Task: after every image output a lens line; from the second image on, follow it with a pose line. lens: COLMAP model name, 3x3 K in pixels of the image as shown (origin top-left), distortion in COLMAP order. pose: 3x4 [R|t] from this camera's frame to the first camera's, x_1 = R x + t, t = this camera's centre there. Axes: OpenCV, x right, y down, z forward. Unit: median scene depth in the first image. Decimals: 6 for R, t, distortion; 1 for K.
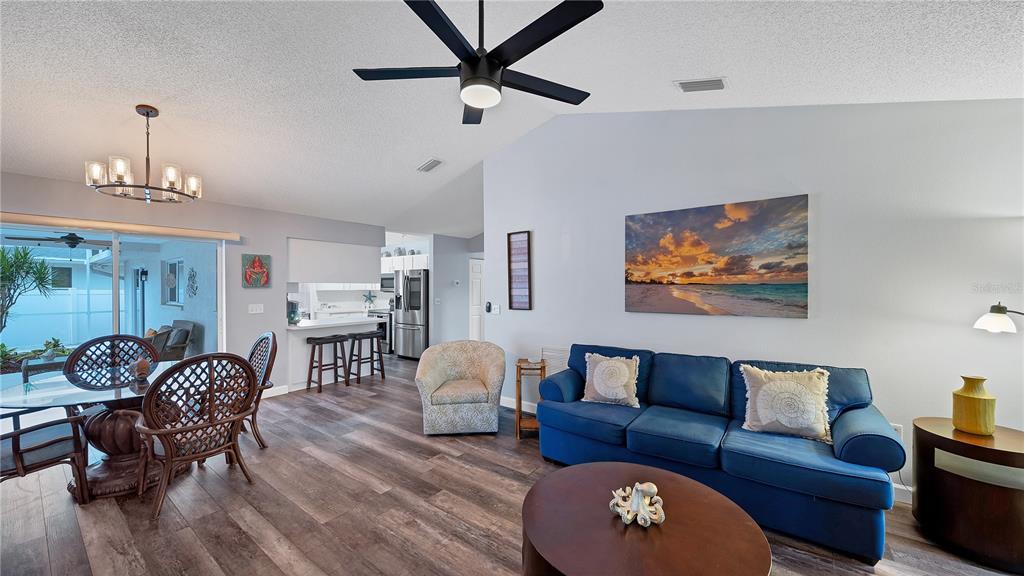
lens RADIAL K [[371.3, 0, 510.5], [0, 371.3, 287.6], [0, 0, 1]] dist [0.007900, -0.000976]
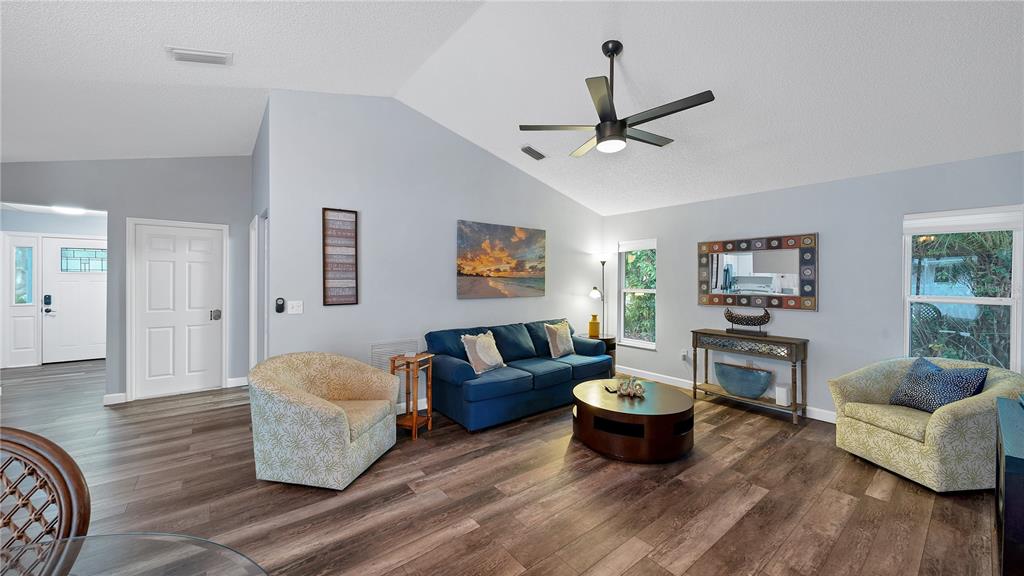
lens RADIAL K [[371.3, 0, 510.4], [0, 371.3, 283.9], [0, 0, 1]] dist [0.007900, -0.000976]
pose [[0.258270, -0.006878, 0.966048, -0.900250], [-0.007024, 0.999935, 0.008997, 0.003967], [-0.966047, -0.009109, 0.258205, 0.577490]]
